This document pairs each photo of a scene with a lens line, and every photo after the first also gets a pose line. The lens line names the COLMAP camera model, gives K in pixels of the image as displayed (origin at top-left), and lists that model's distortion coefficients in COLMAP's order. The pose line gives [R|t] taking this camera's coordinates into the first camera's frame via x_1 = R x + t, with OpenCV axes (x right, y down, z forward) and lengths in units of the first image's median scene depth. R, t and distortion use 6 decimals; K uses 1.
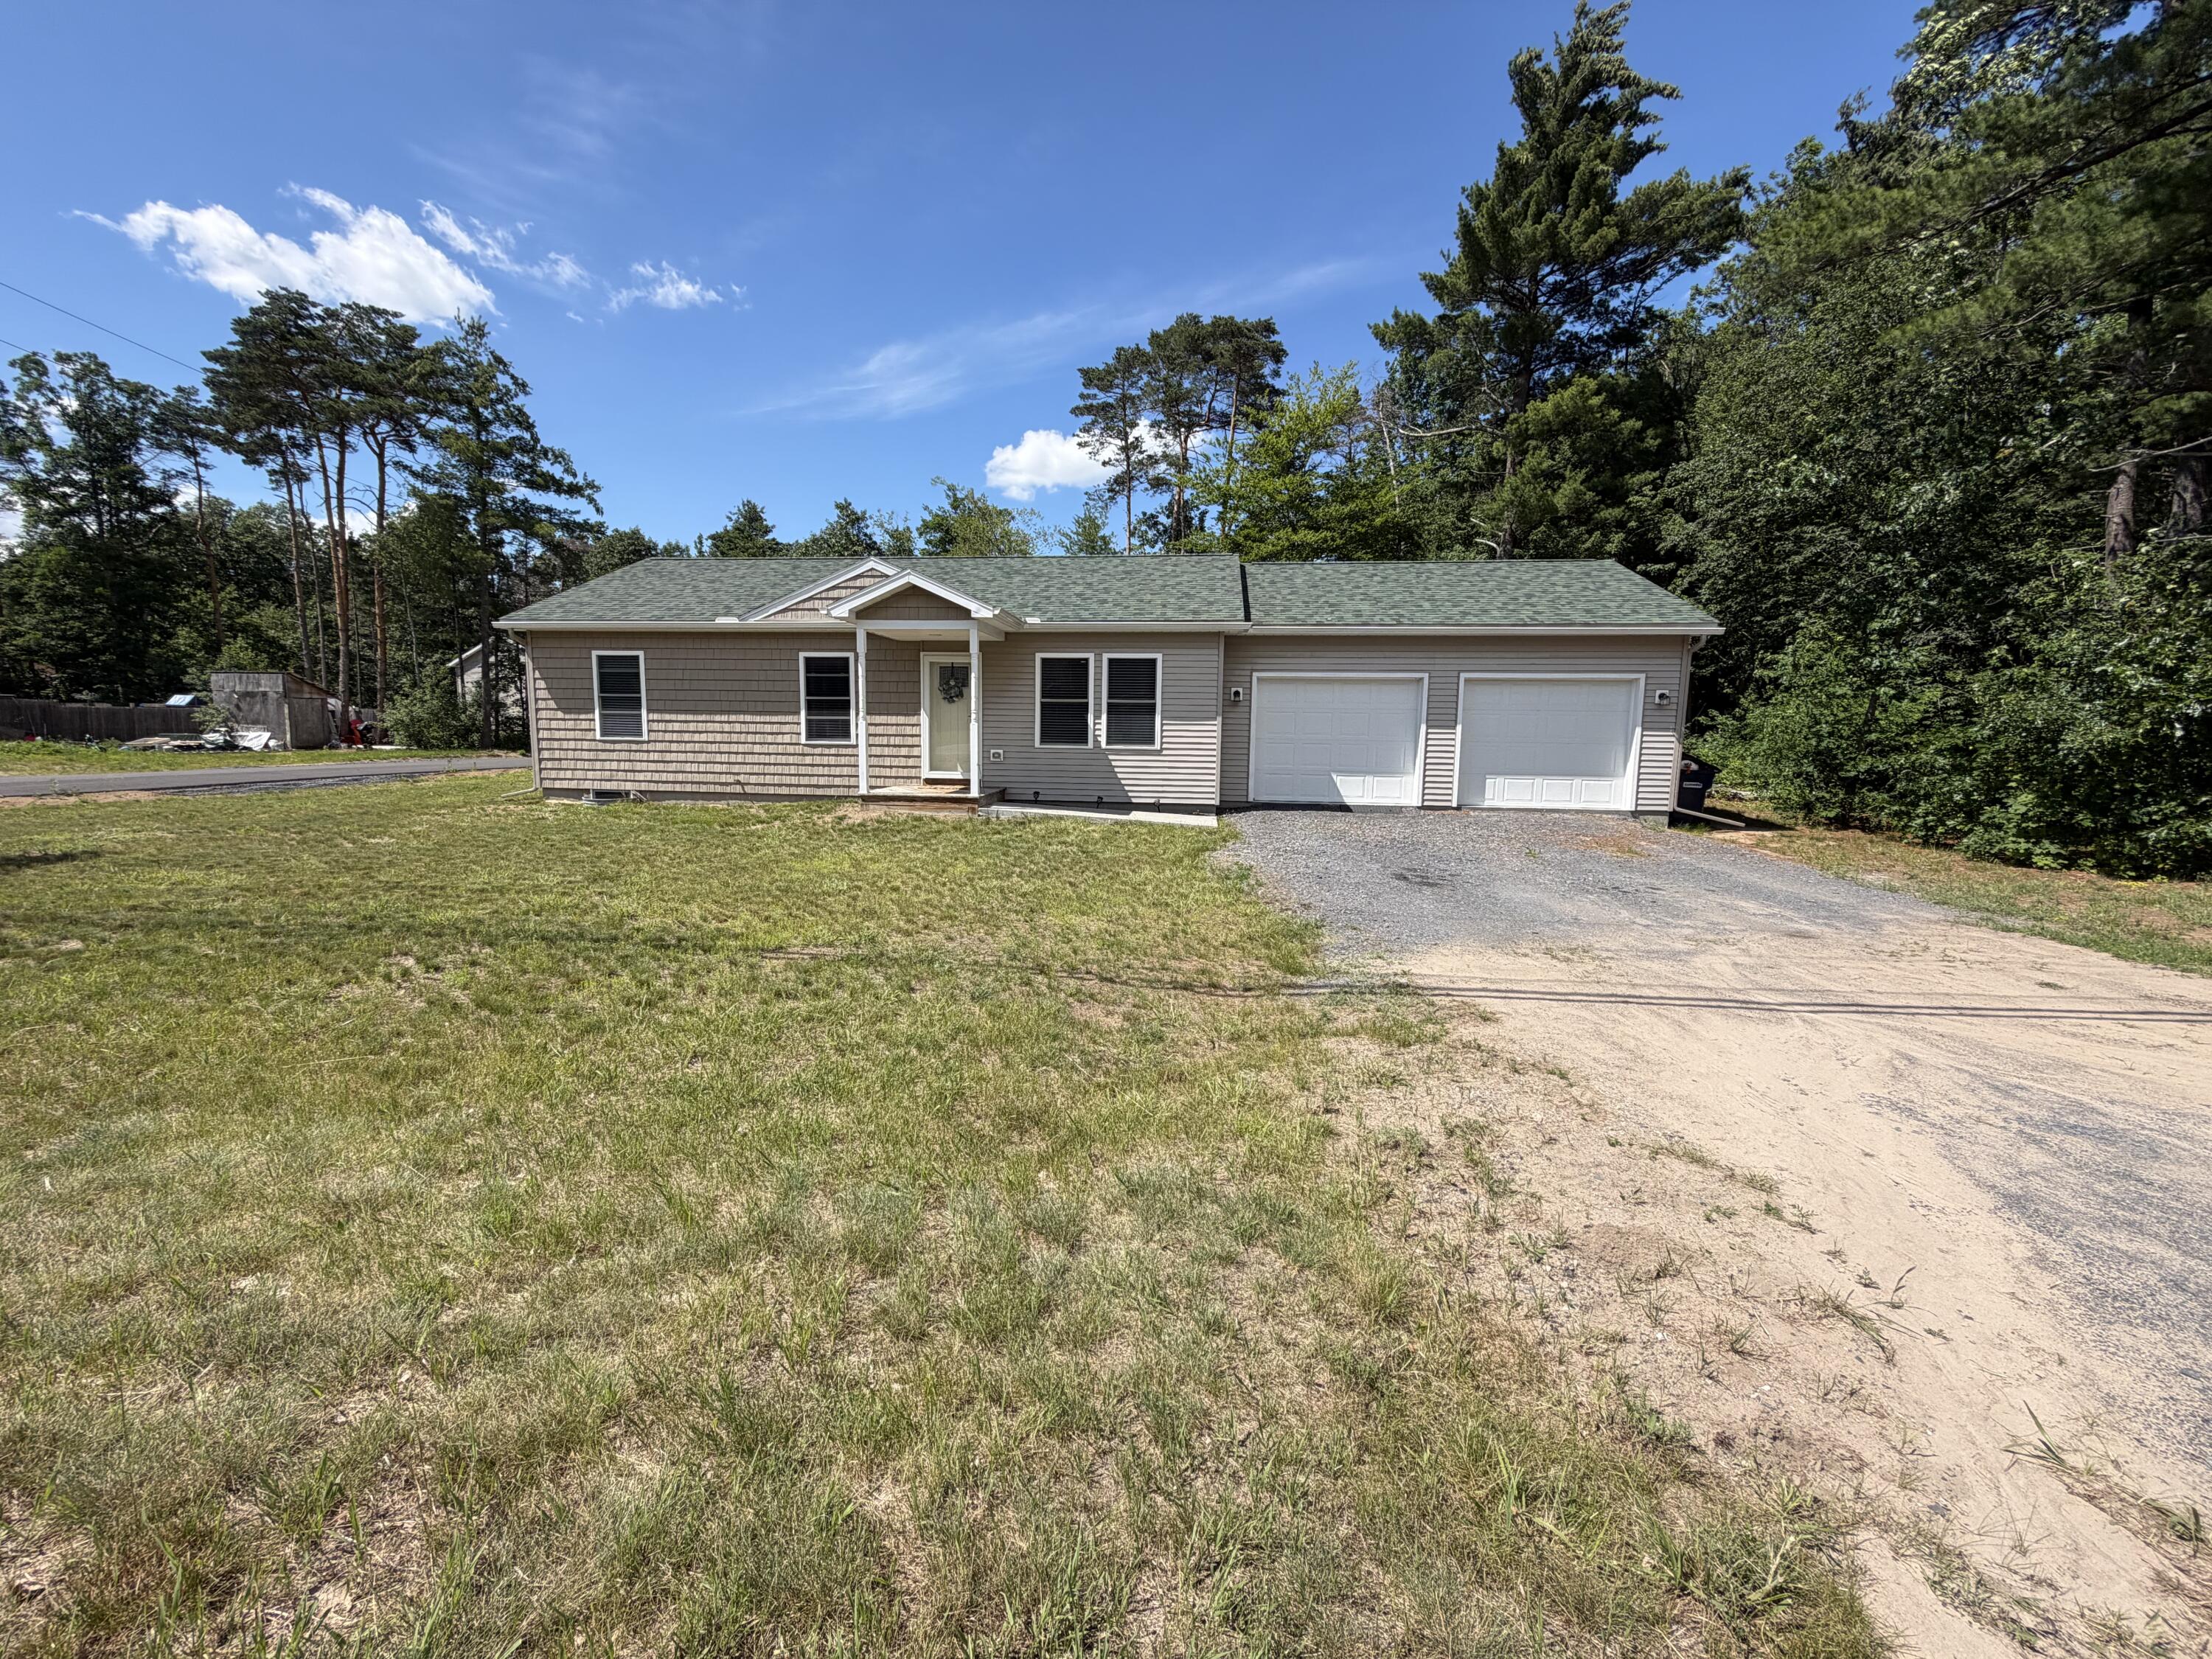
lens RADIAL K [[892.6, 0, 1106.0], [0, 892.6, 829.5], [0, 0, 1]] dist [-0.000484, -0.009068]
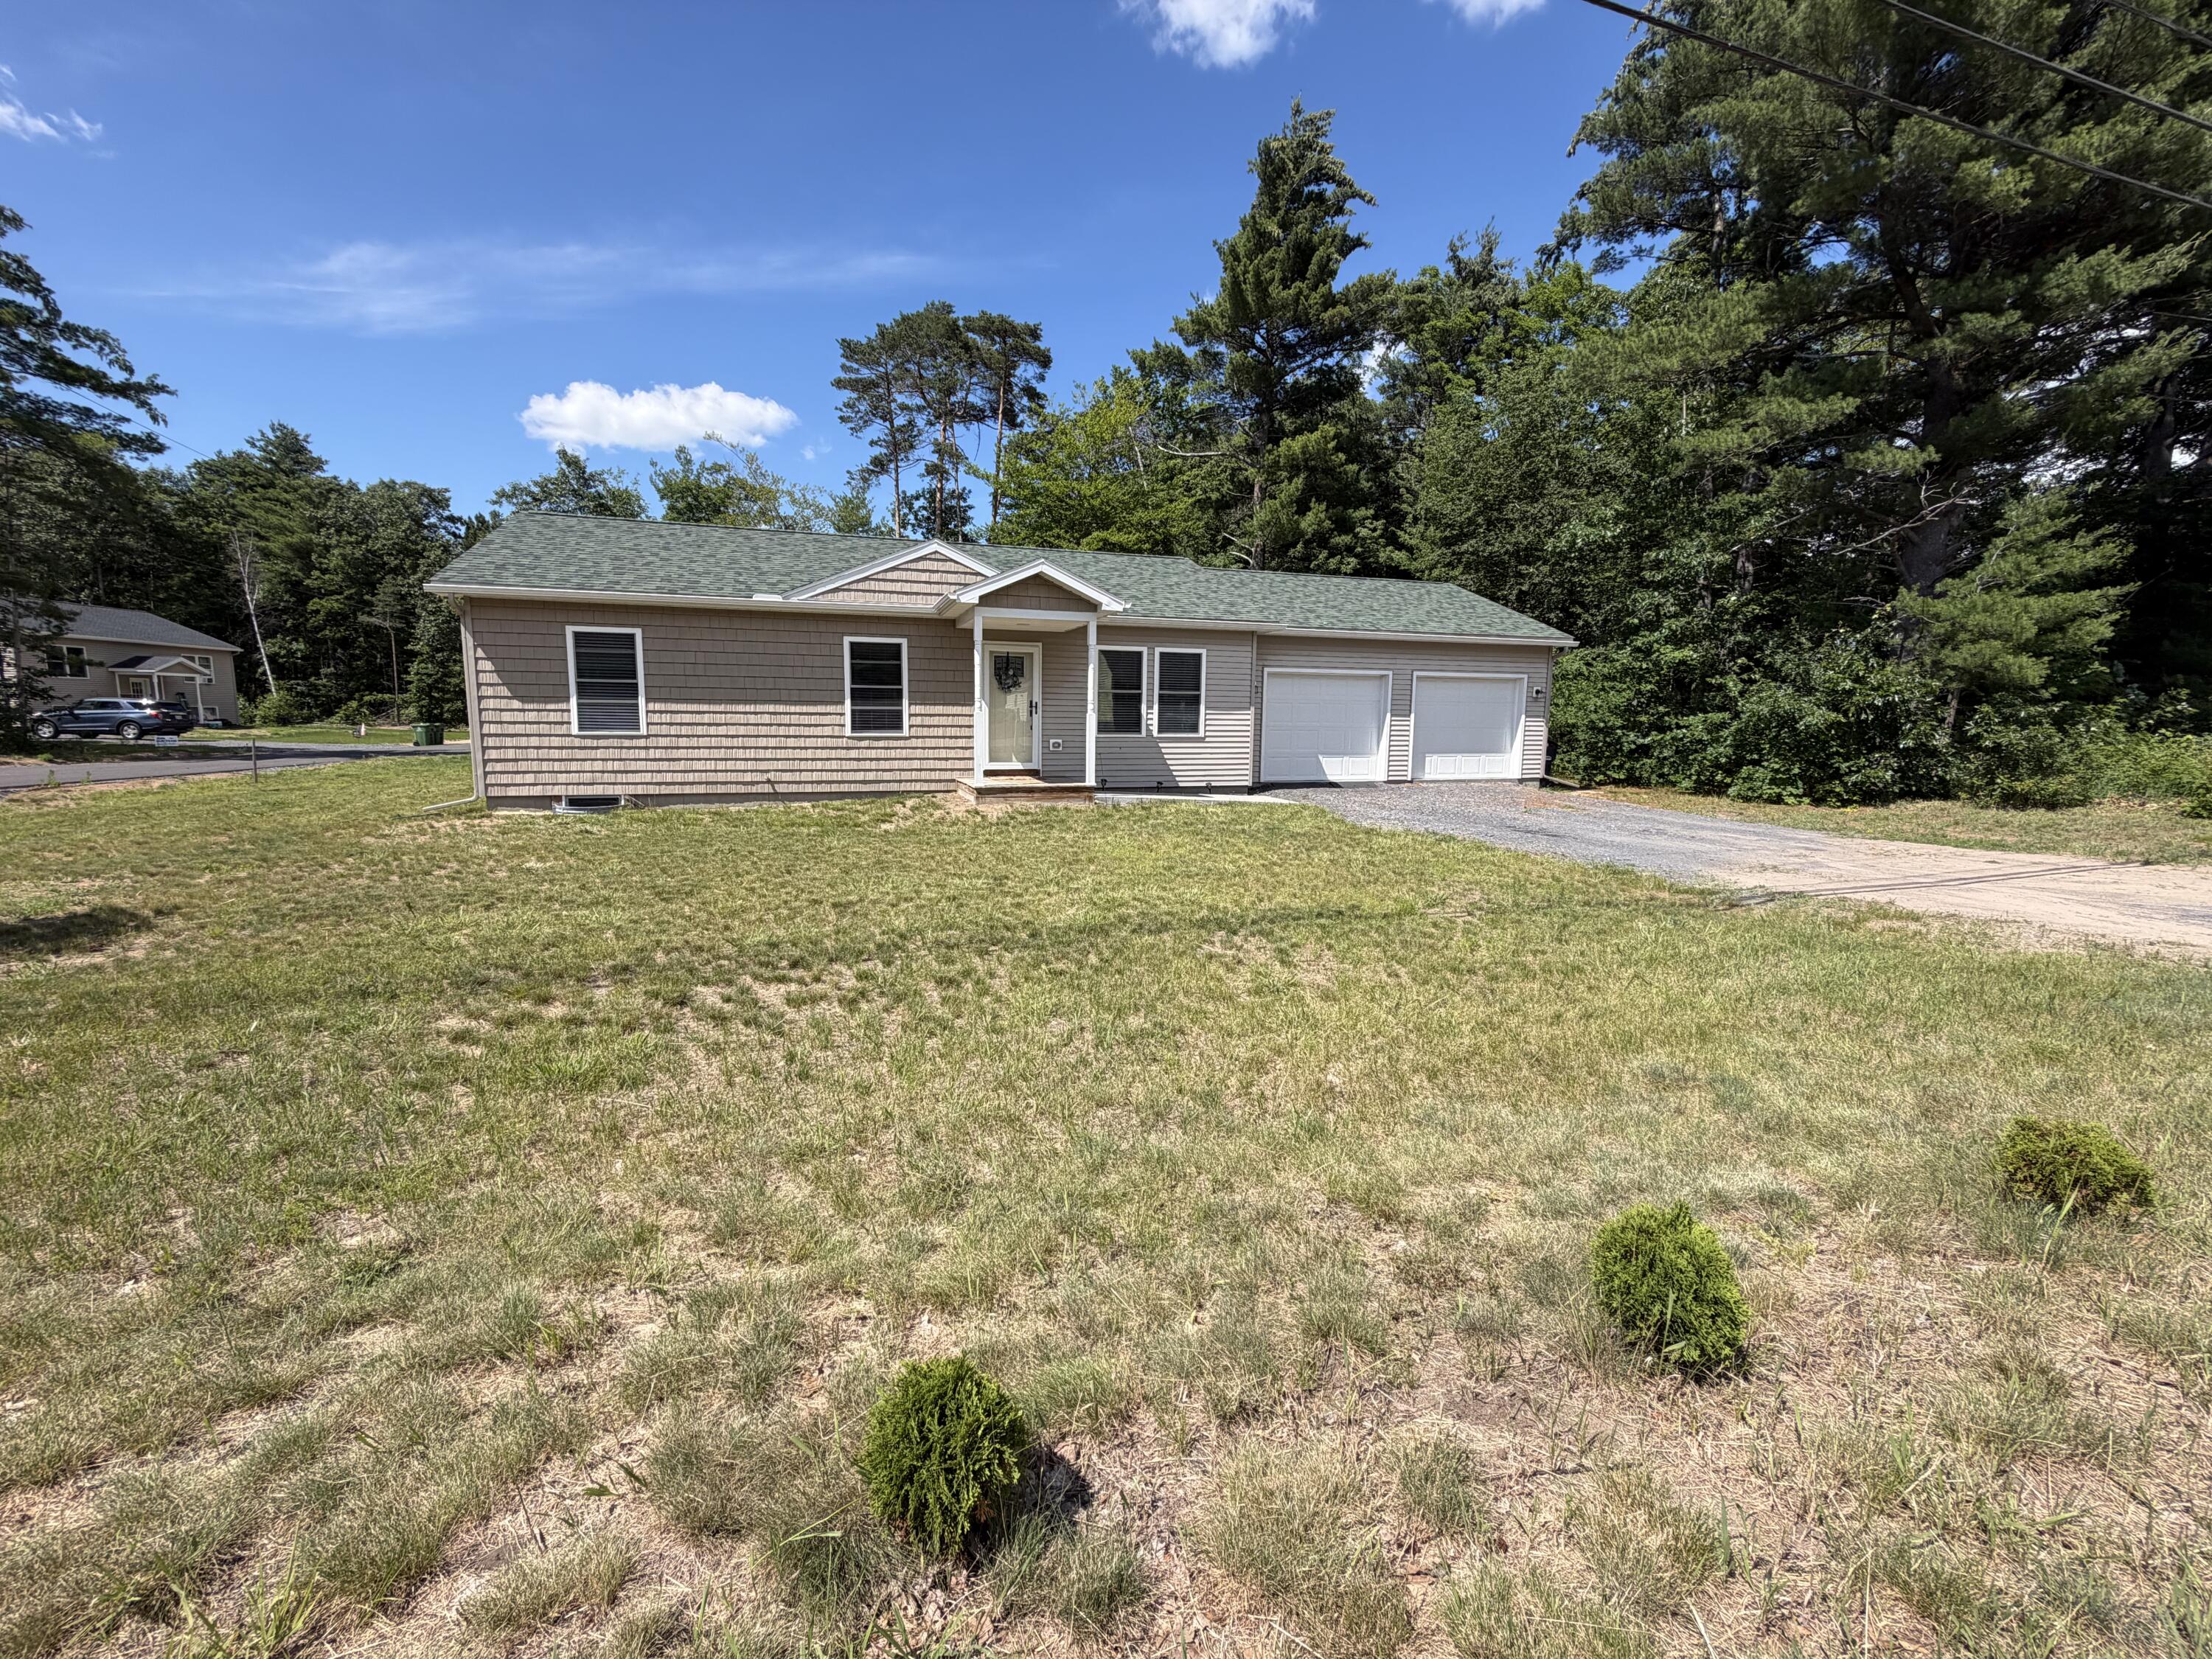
lens RADIAL K [[882.3, 0, 1106.0], [0, 882.3, 829.5], [0, 0, 1]] dist [-0.006236, -0.000411]
pose [[0.906971, -0.057741, 0.417217, -0.476849], [0.051561, 0.998329, 0.026077, -0.010045], [-0.418025, -0.002139, 0.908433, 0.062548]]
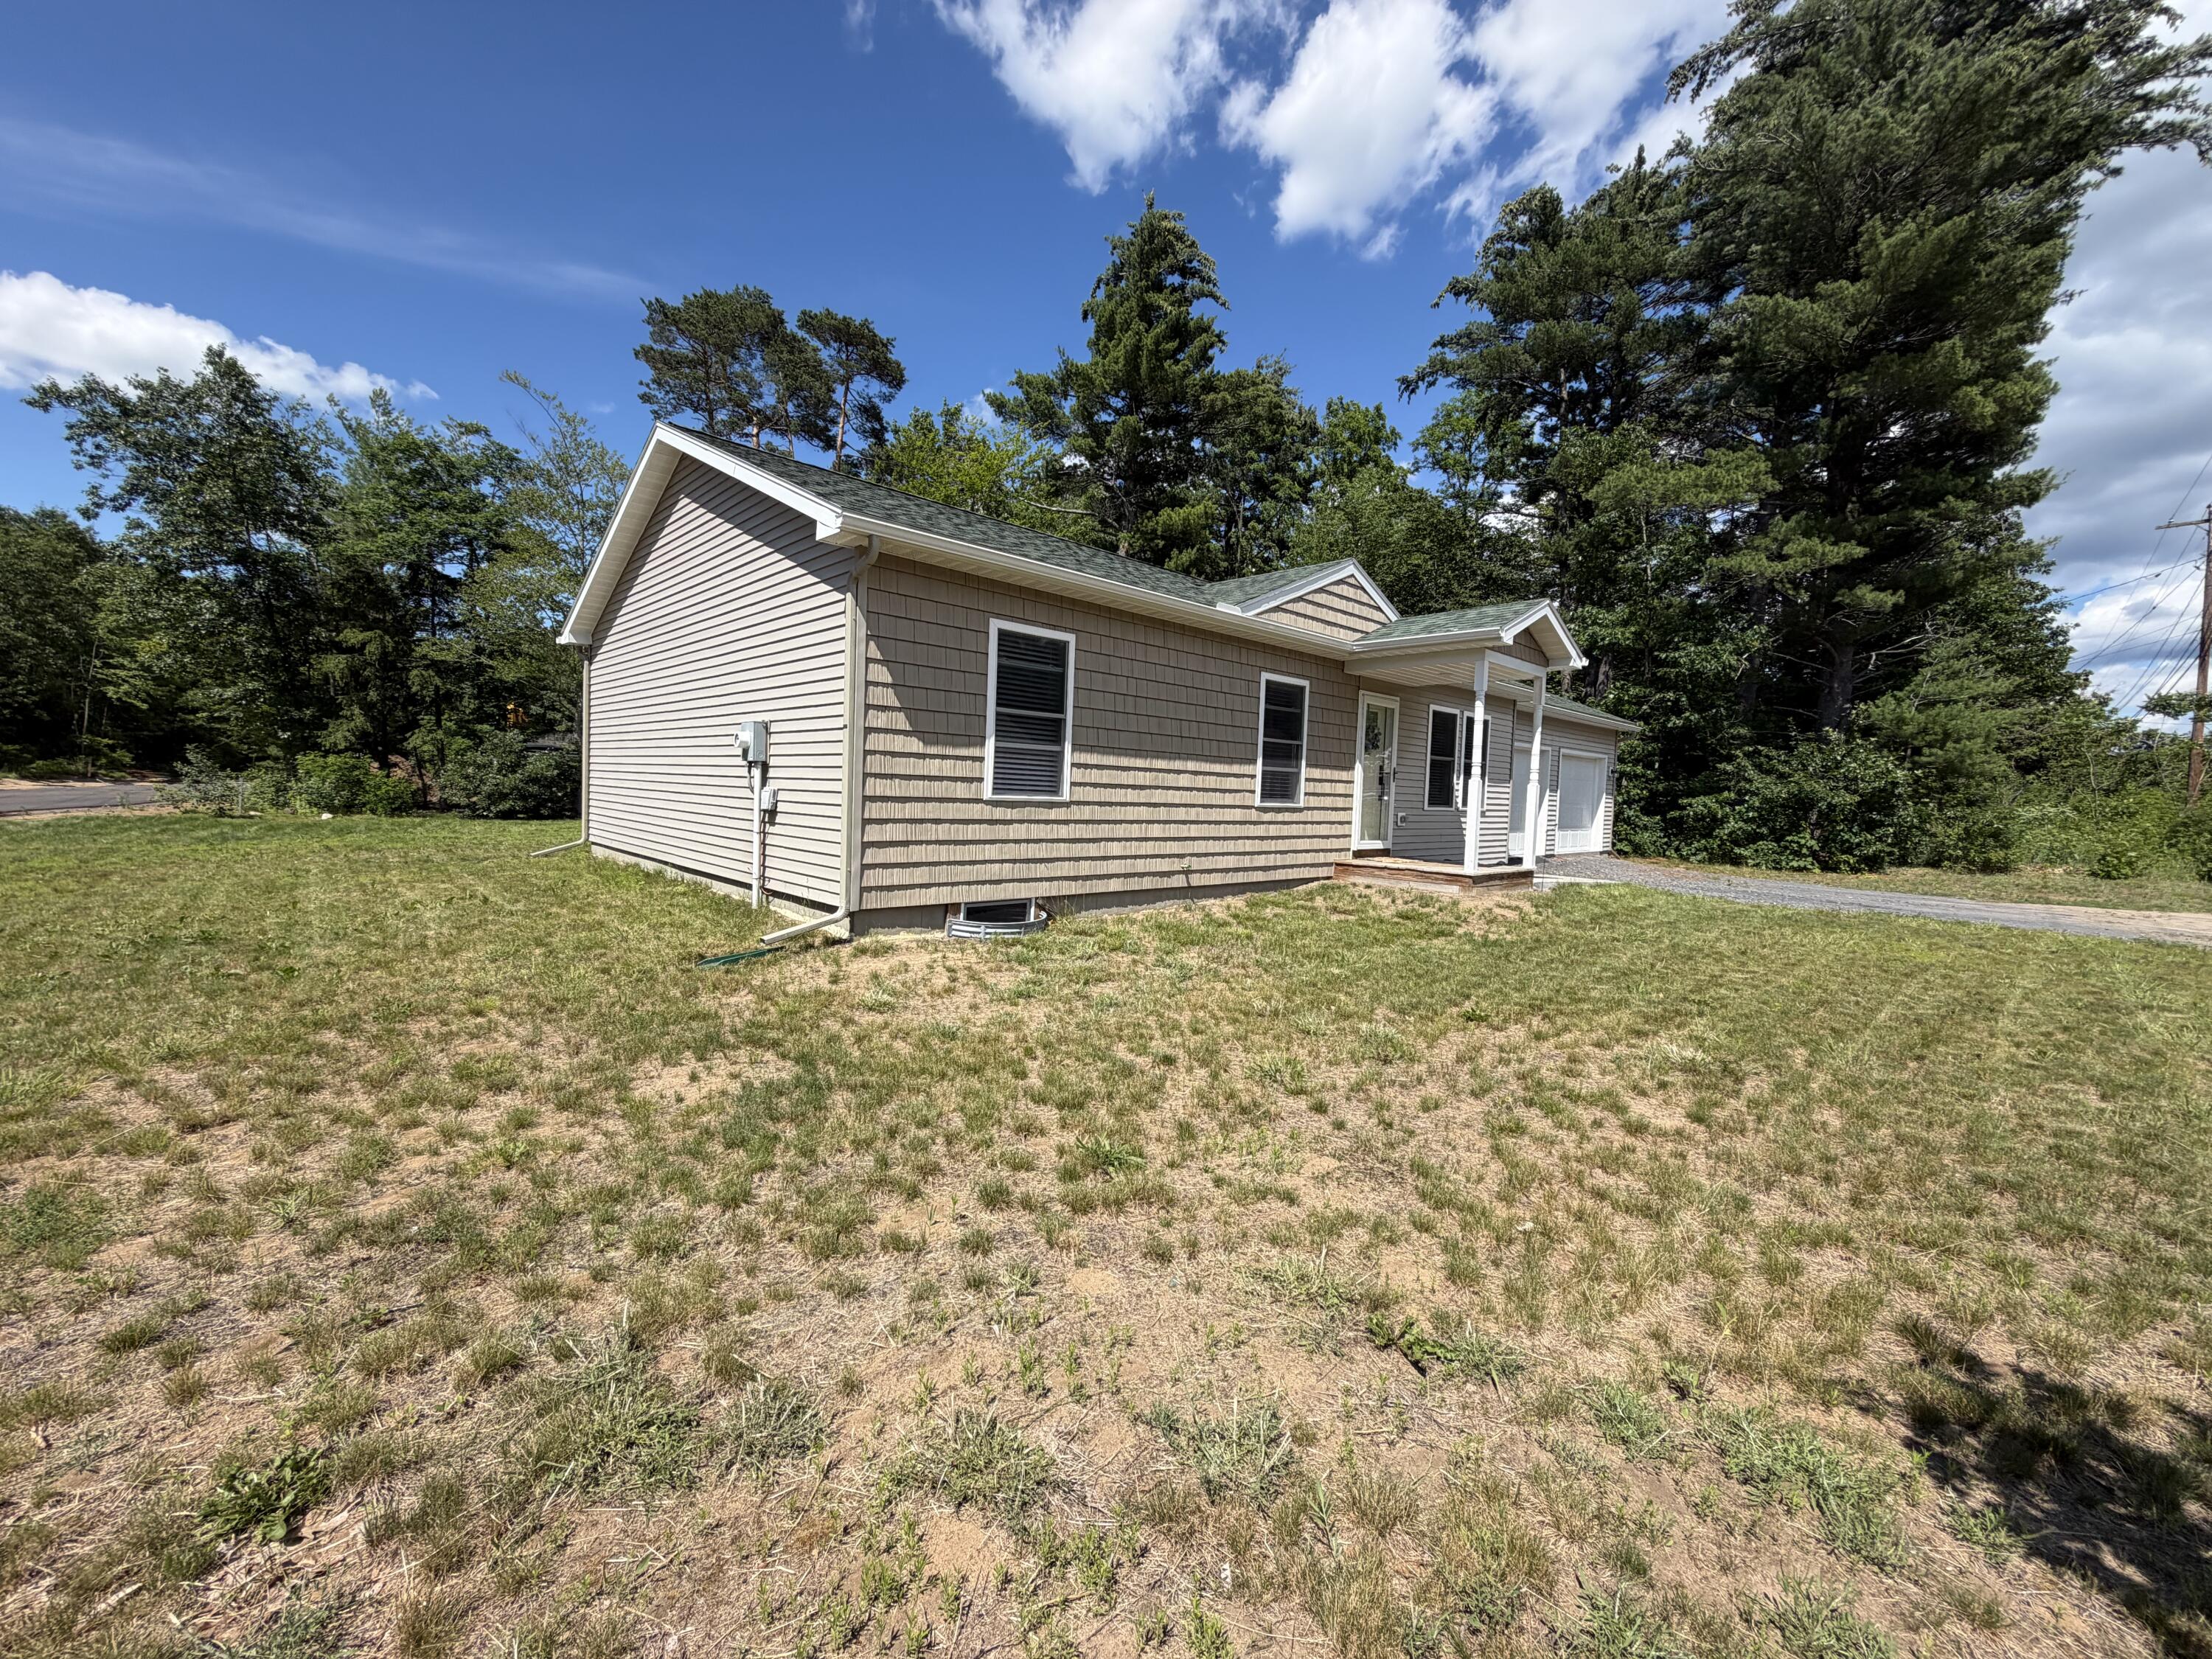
lens RADIAL K [[882.3, 0, 1106.0], [0, 882.3, 829.5], [0, 0, 1]] dist [-0.006236, -0.000411]
pose [[0.643073, -0.025874, 0.765367, -0.911066], [0.065135, 0.997655, -0.021001, -0.071453], [-0.763029, 0.063358, 0.643251, 0.651421]]
